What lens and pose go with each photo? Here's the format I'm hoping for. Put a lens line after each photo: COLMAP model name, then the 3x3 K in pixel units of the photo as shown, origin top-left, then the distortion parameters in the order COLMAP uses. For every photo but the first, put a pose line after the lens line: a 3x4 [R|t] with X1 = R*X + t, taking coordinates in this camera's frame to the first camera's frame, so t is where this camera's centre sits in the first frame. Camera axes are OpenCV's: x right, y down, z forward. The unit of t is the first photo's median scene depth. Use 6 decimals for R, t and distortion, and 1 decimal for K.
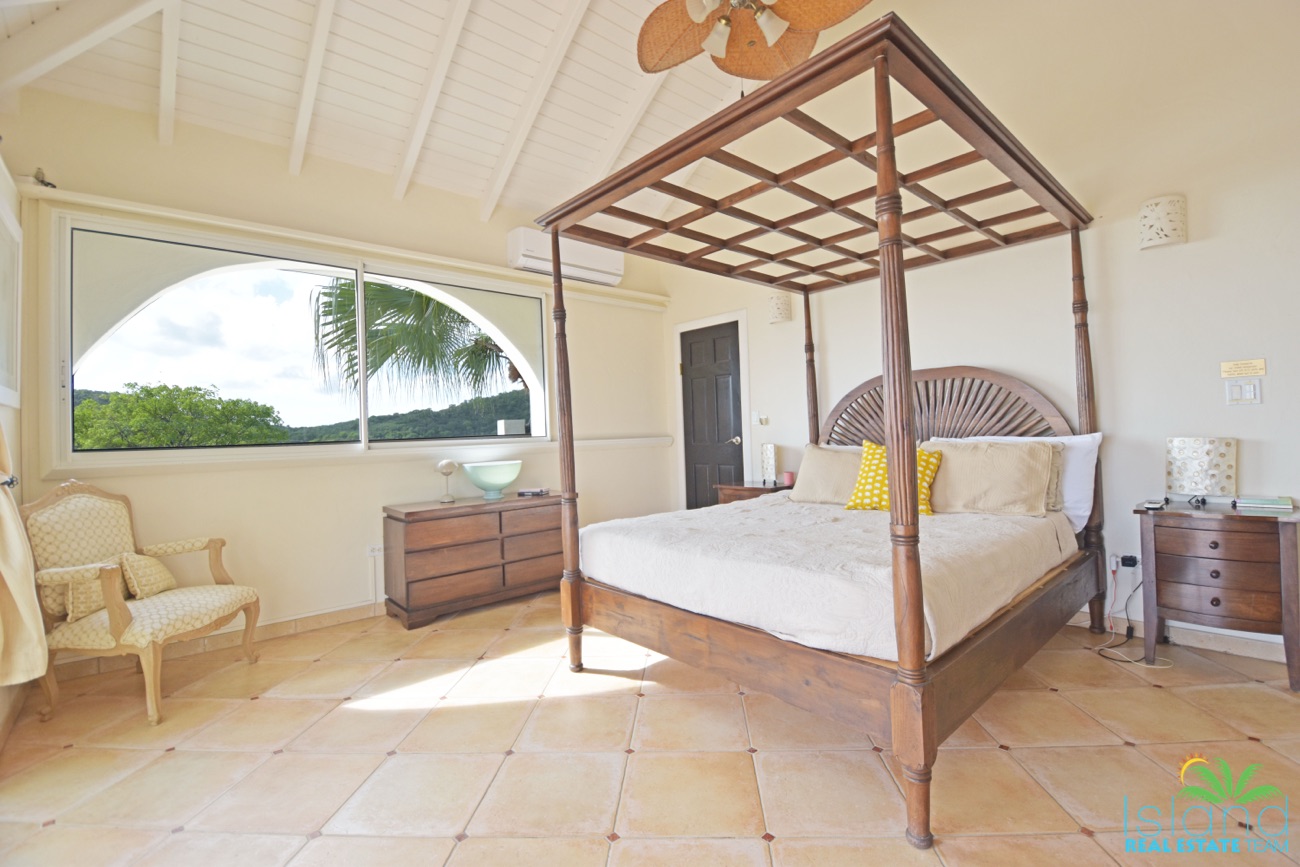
lens RADIAL K [[564.3, 0, 657.7], [0, 564.3, 428.7], [0, 0, 1]] dist [0.022825, -0.026790]
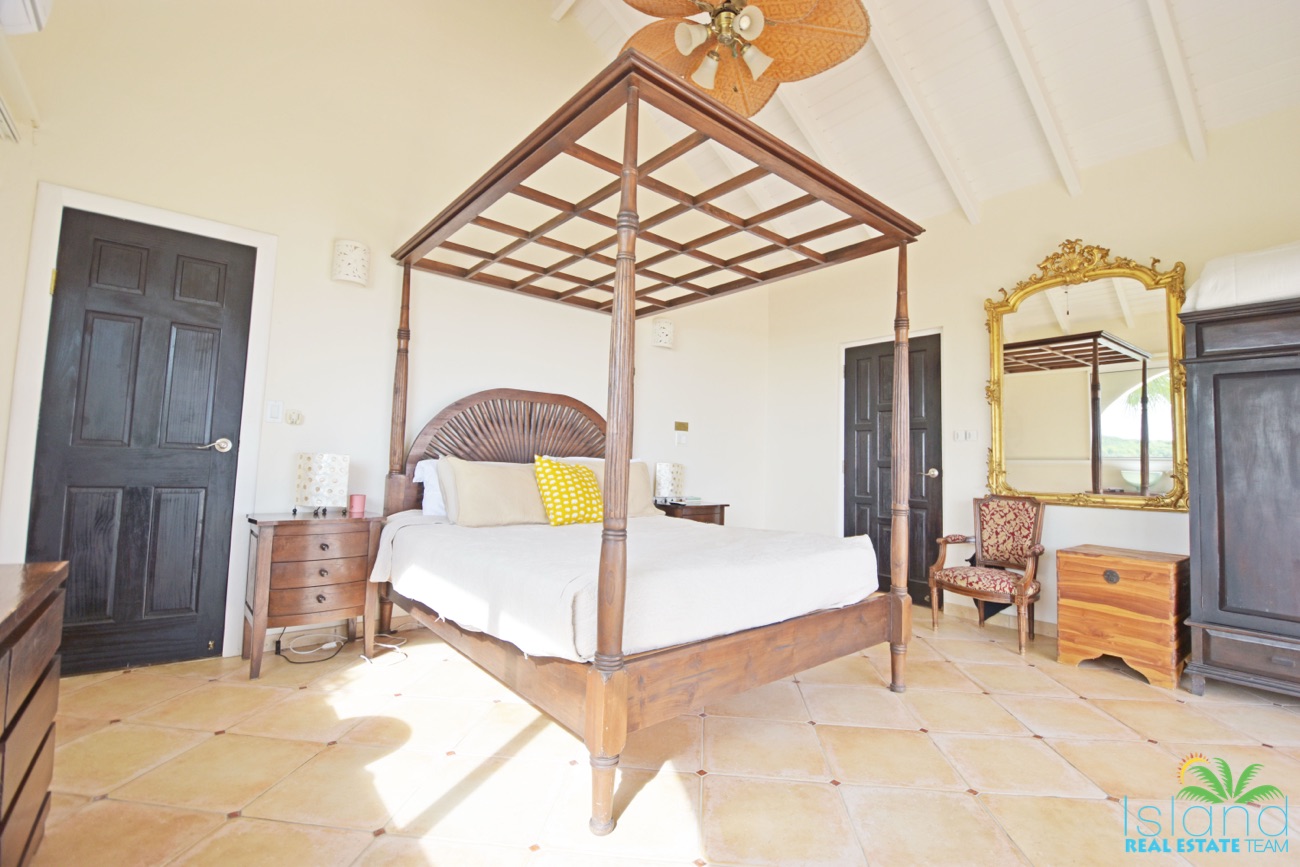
lens RADIAL K [[564.3, 0, 657.7], [0, 564.3, 428.7], [0, 0, 1]] dist [0.022825, -0.026790]
pose [[0.032498, 0.090654, 0.995352, -0.790723], [-0.047655, 0.994886, -0.089056, 0.066089], [-0.998335, -0.044539, 0.036652, 0.976297]]
